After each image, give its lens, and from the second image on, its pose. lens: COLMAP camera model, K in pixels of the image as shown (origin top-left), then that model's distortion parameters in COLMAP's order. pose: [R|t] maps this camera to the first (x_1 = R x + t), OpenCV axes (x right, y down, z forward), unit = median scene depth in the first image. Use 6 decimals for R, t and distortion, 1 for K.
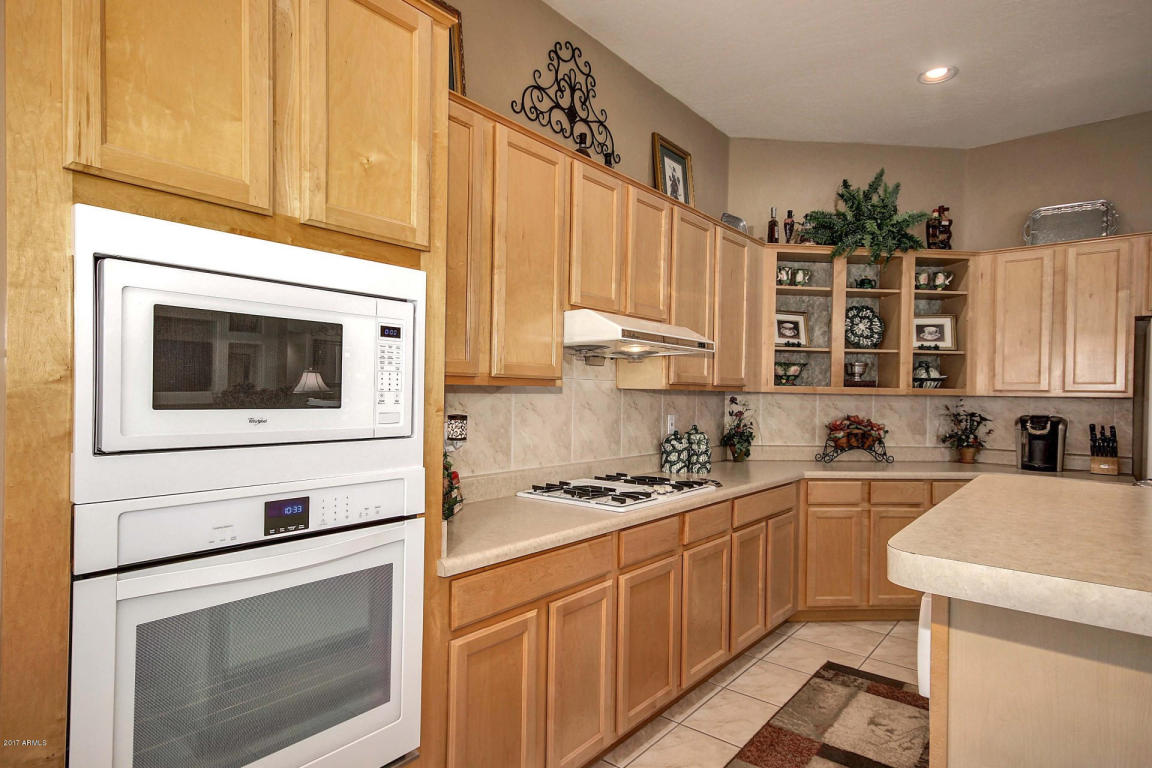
lens RADIAL K [[627.7, 0, 579.3], [0, 627.7, 397.2], [0, 0, 1]] dist [0.018116, 0.001106]
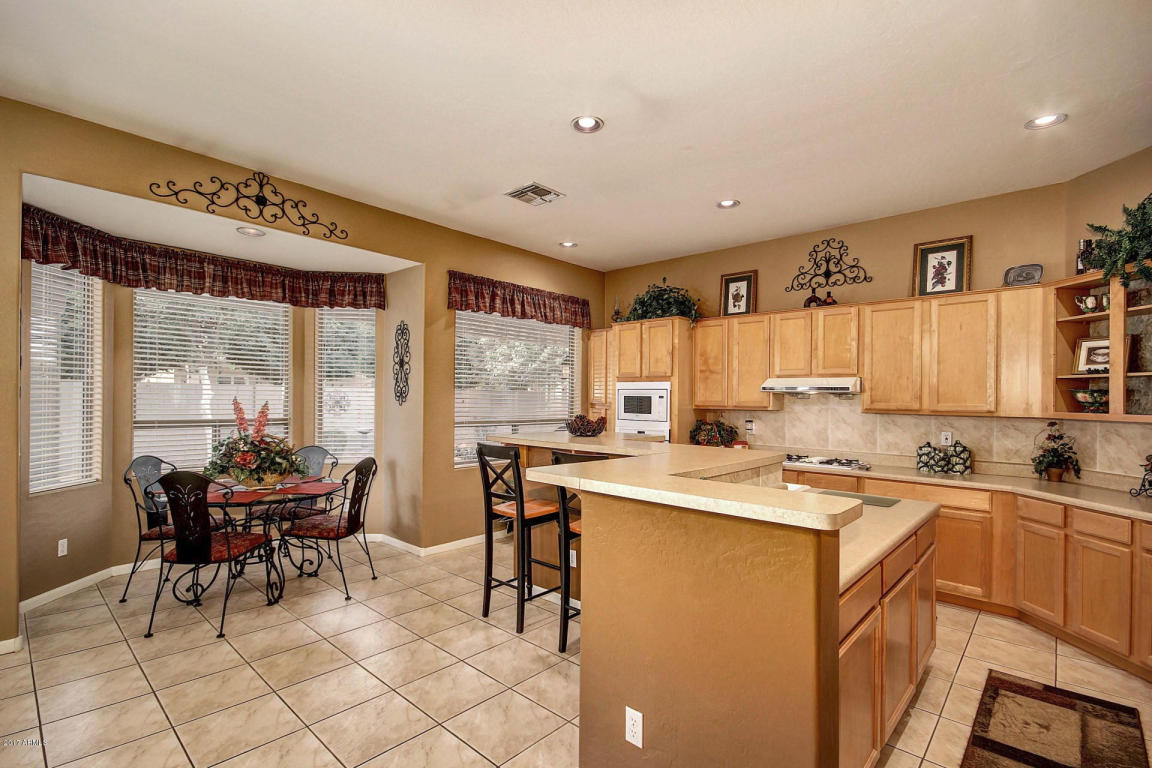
lens RADIAL K [[527.7, 0, 586.1], [0, 527.7, 395.9], [0, 0, 1]] dist [0.003557, -0.007207]
pose [[-0.048088, -0.019284, -0.998657, 1.637468], [-0.021512, 0.999602, -0.018267, -0.015455], [0.998611, 0.020605, -0.048483, 0.316887]]
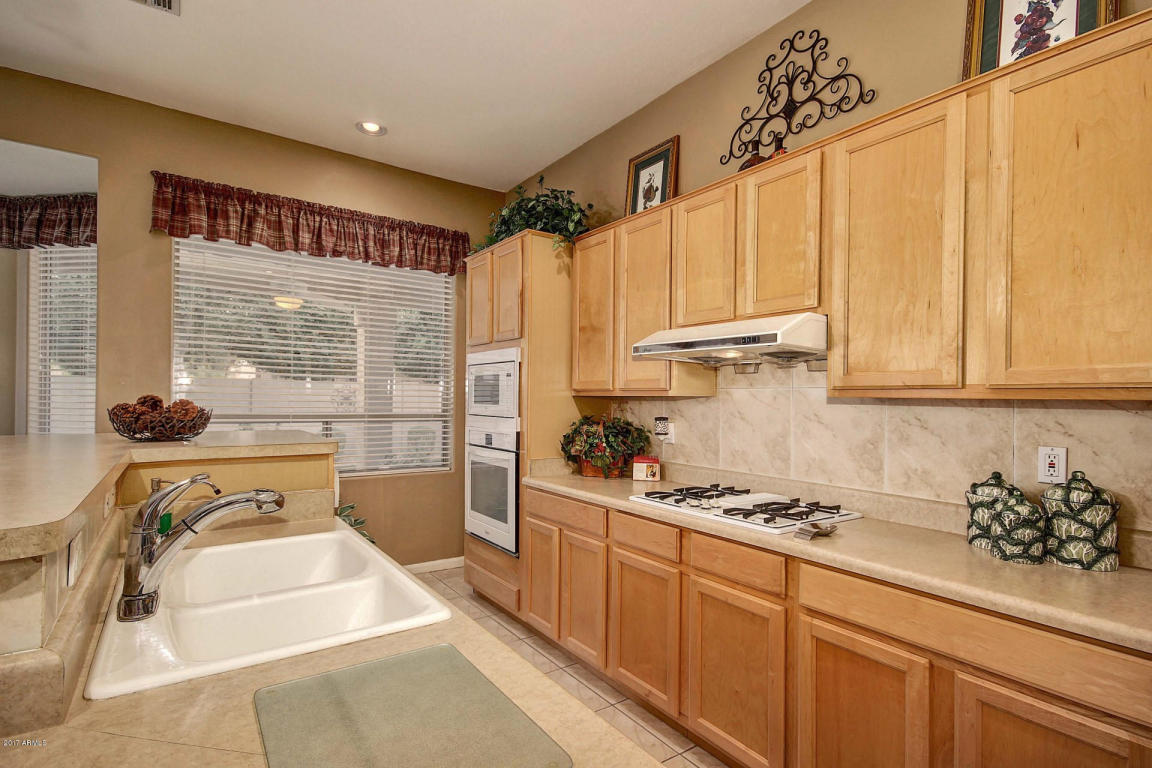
lens RADIAL K [[555.5, 0, 584.9], [0, 555.5, 399.6], [0, 0, 1]] dist [0.003320, -0.000718]
pose [[-0.265276, -0.016099, -0.964038, 0.845147], [-0.025676, 0.999624, -0.009628, 0.003856], [0.963831, 0.022198, -0.265589, 0.907951]]
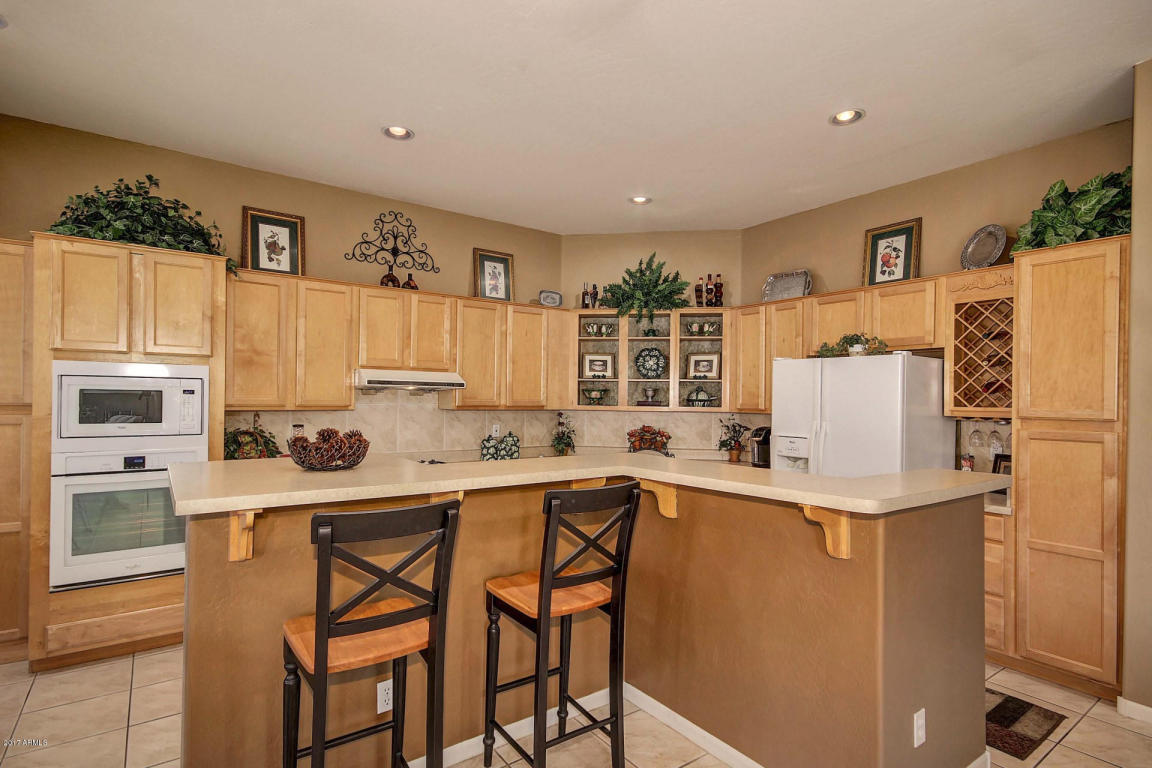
lens RADIAL K [[581.6, 0, 575.6], [0, 581.6, 395.5], [0, 0, 1]] dist [0.017756, 0.000766]
pose [[0.965667, -0.004032, -0.259752, 0.859477], [0.000036, 0.999882, -0.015388, -0.026195], [0.259783, 0.014851, 0.965553, -0.405963]]
